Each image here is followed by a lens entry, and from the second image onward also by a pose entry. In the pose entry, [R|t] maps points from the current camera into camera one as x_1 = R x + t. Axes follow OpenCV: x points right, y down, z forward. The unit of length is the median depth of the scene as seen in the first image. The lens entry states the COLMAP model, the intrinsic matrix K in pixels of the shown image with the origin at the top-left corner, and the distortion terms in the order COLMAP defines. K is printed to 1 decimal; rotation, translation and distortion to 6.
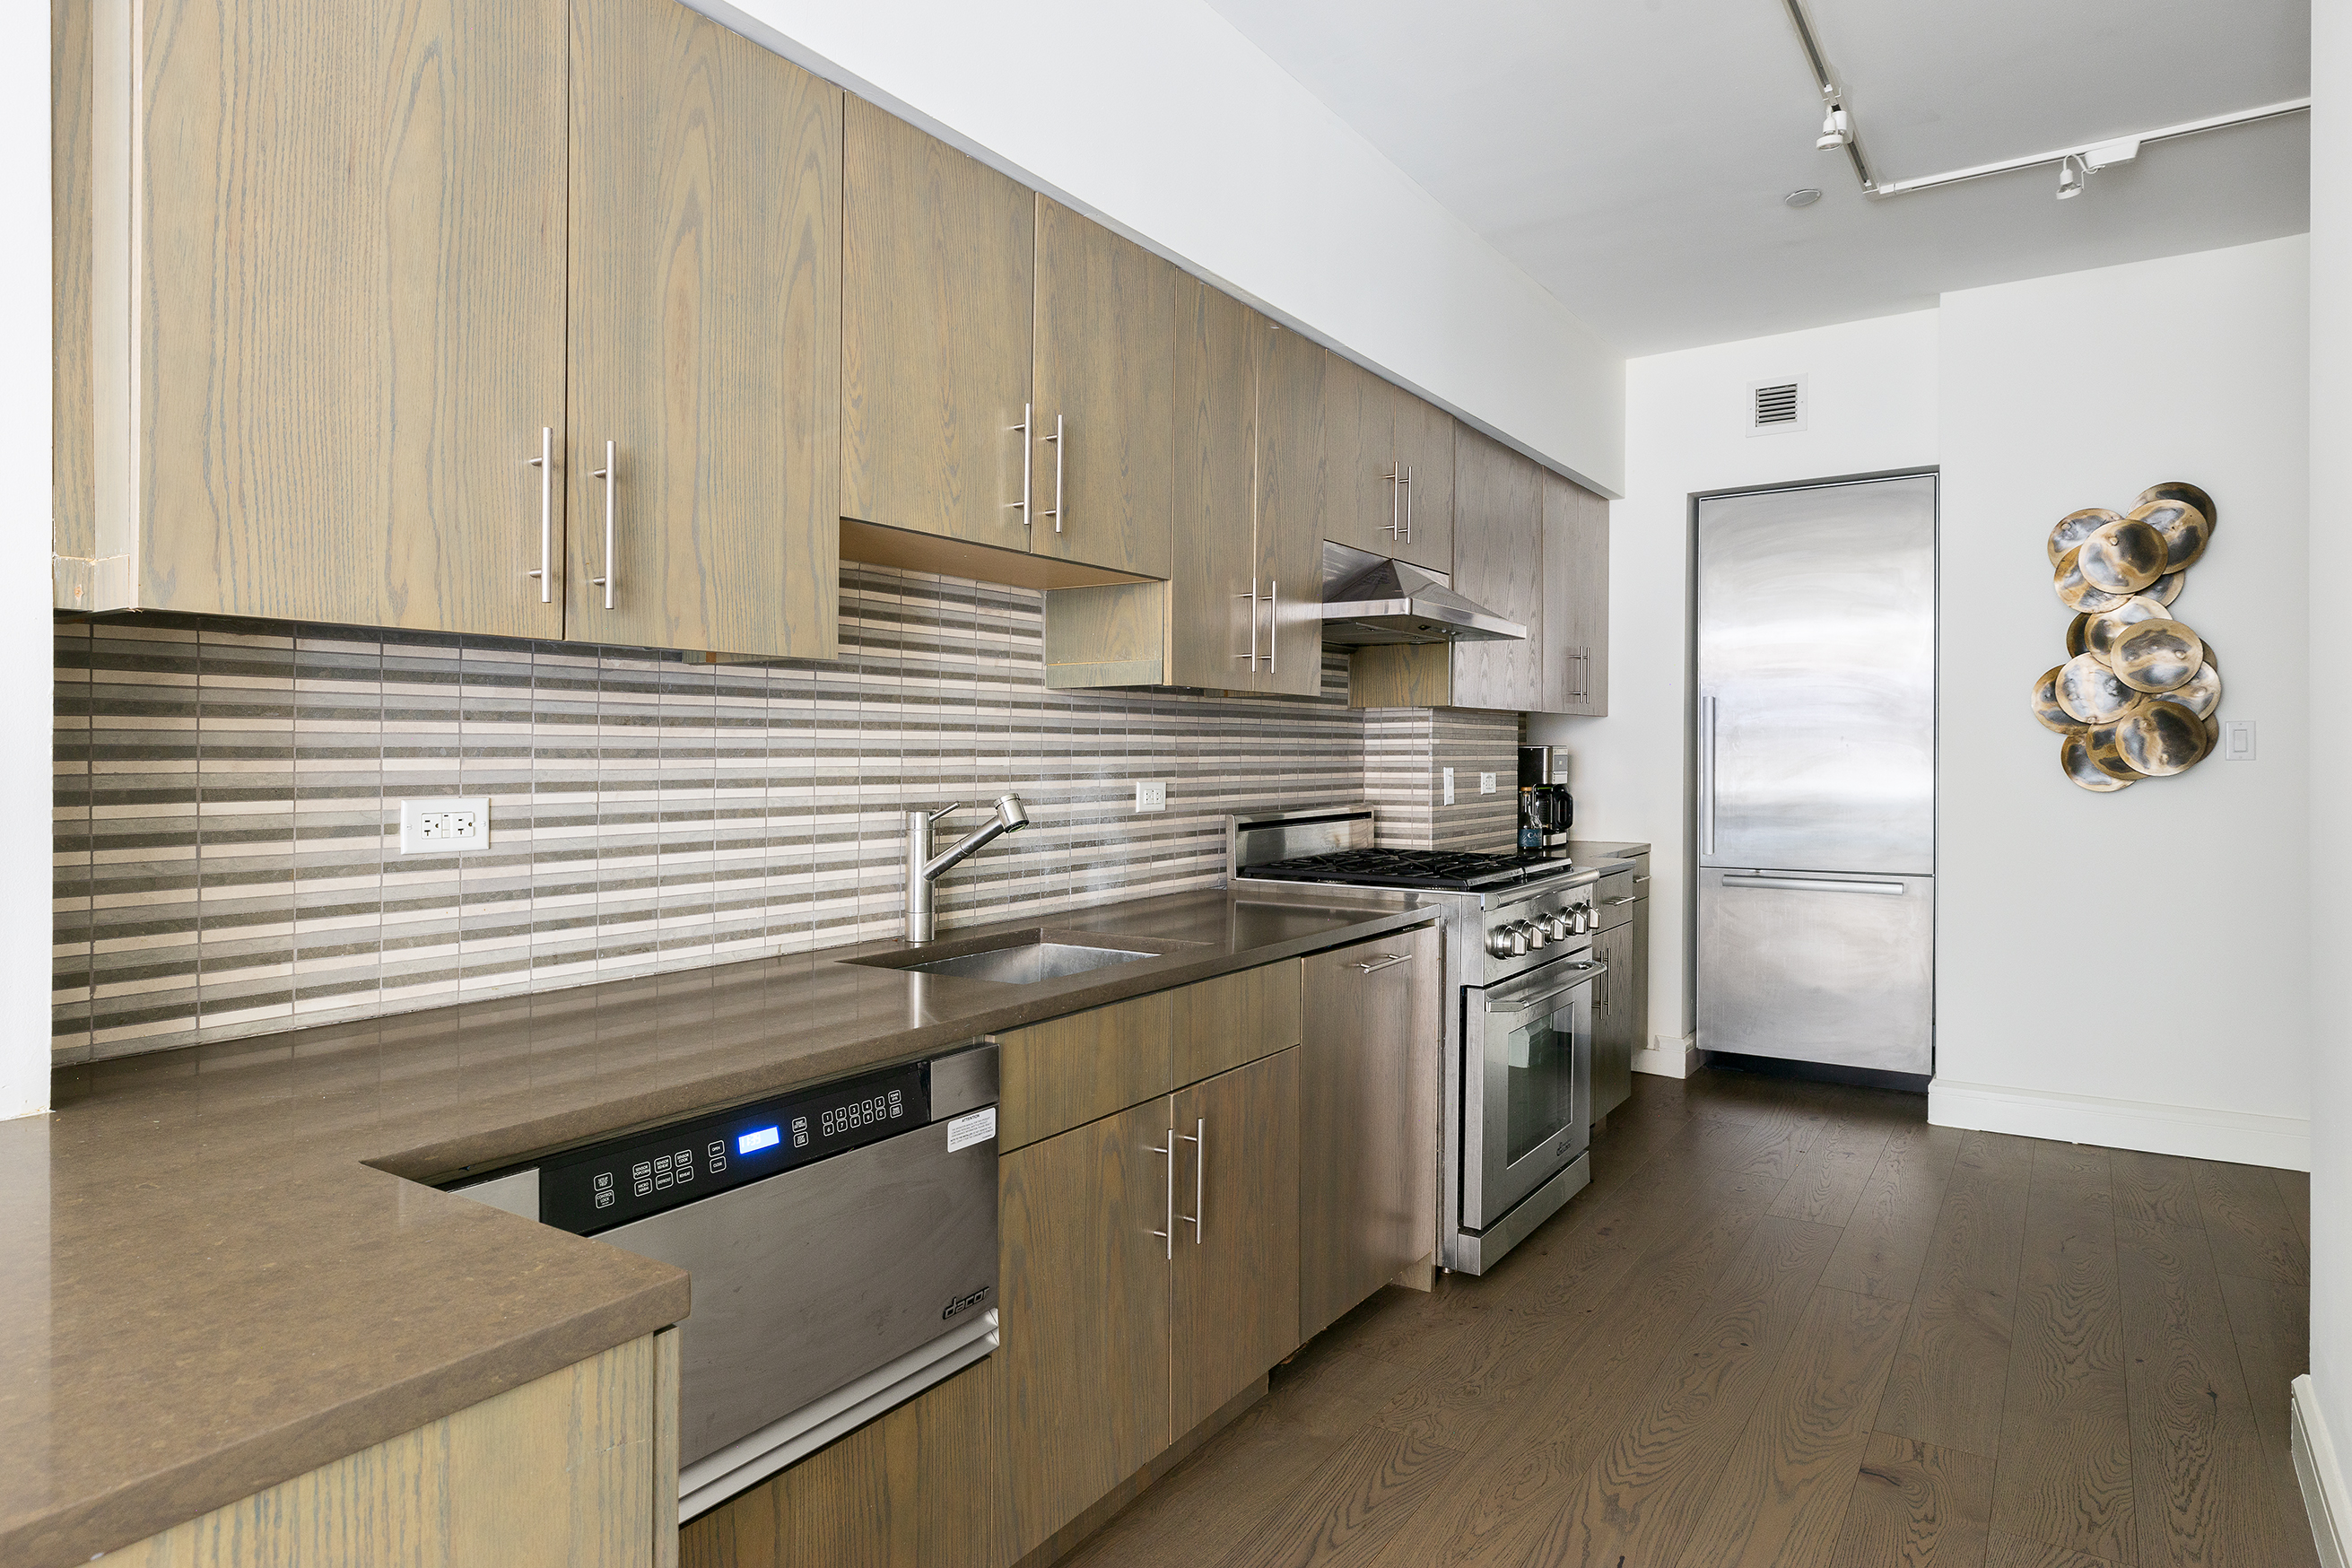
lens RADIAL K [[1363.2, 0, 1167.3], [0, 1363.2, 775.5], [0, 0, 1]] dist [-0.002217, -0.000346]
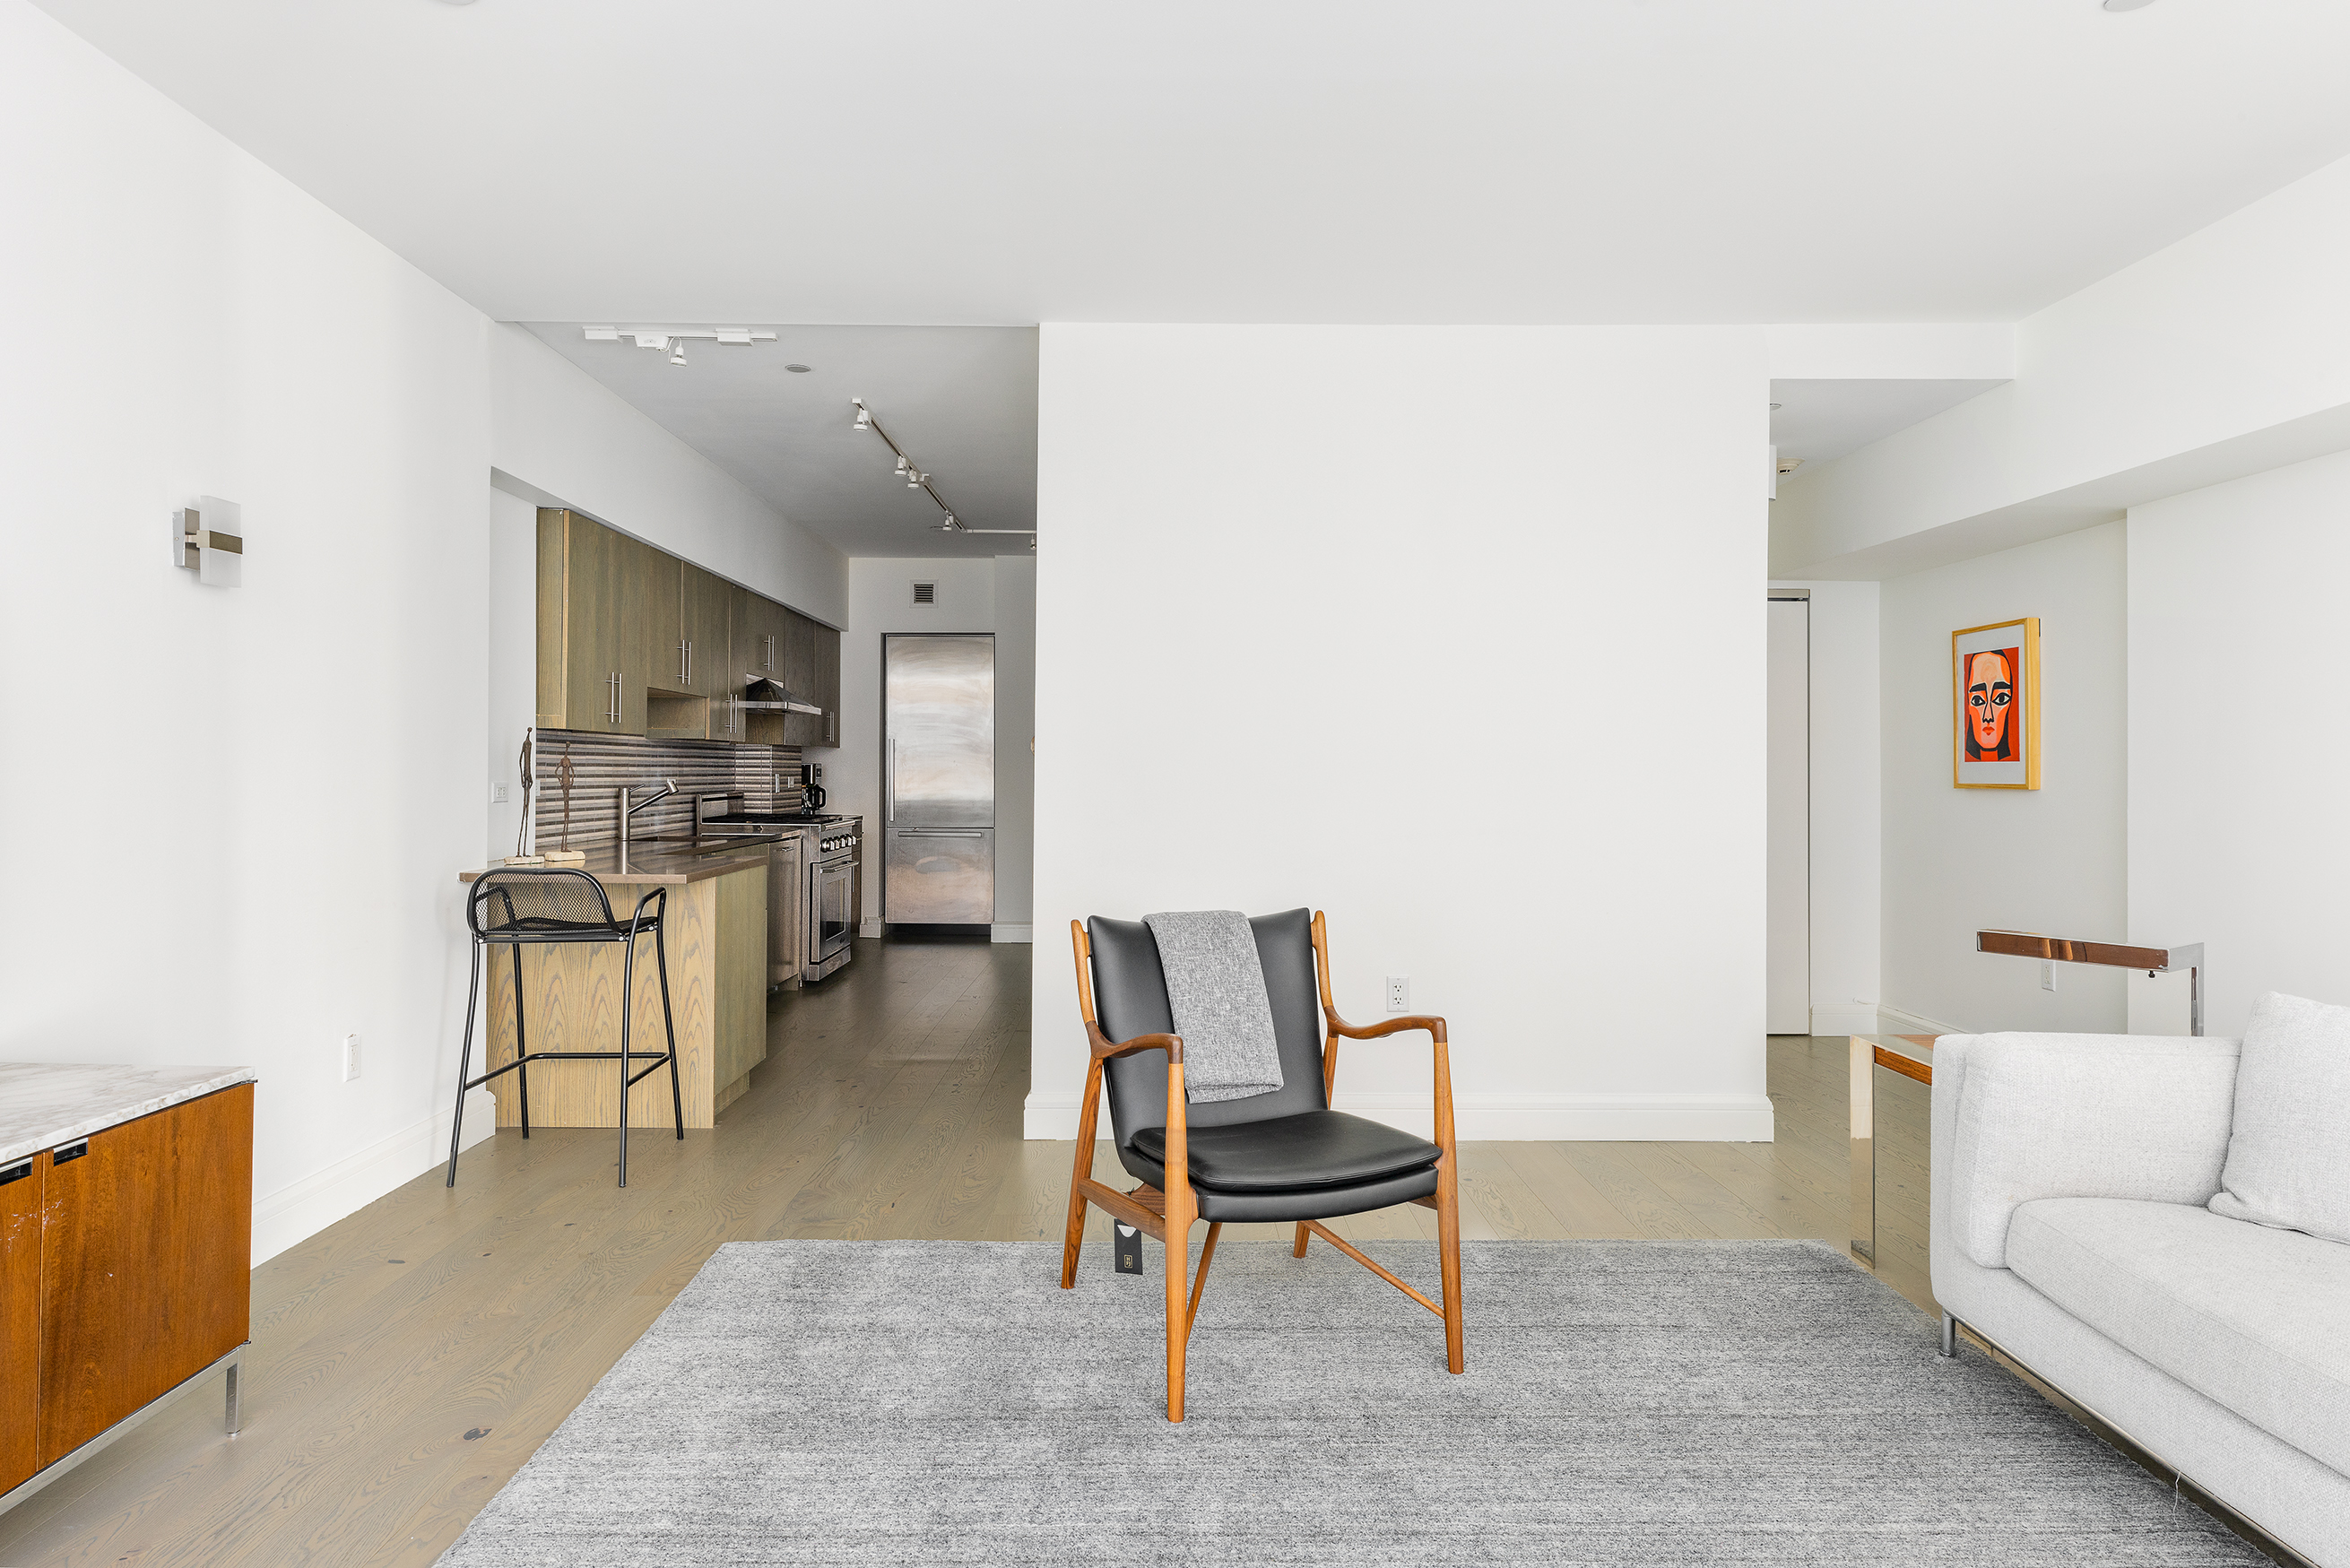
lens RADIAL K [[1361.9, 0, 1171.3], [0, 1361.9, 778.2], [0, 0, 1]] dist [-0.002217, -0.000346]
pose [[0.814773, 0.005448, 0.579755, -0.489624], [-0.001236, 0.999970, -0.007661, 0.015062], [-0.579779, 0.005525, 0.814755, -0.988384]]
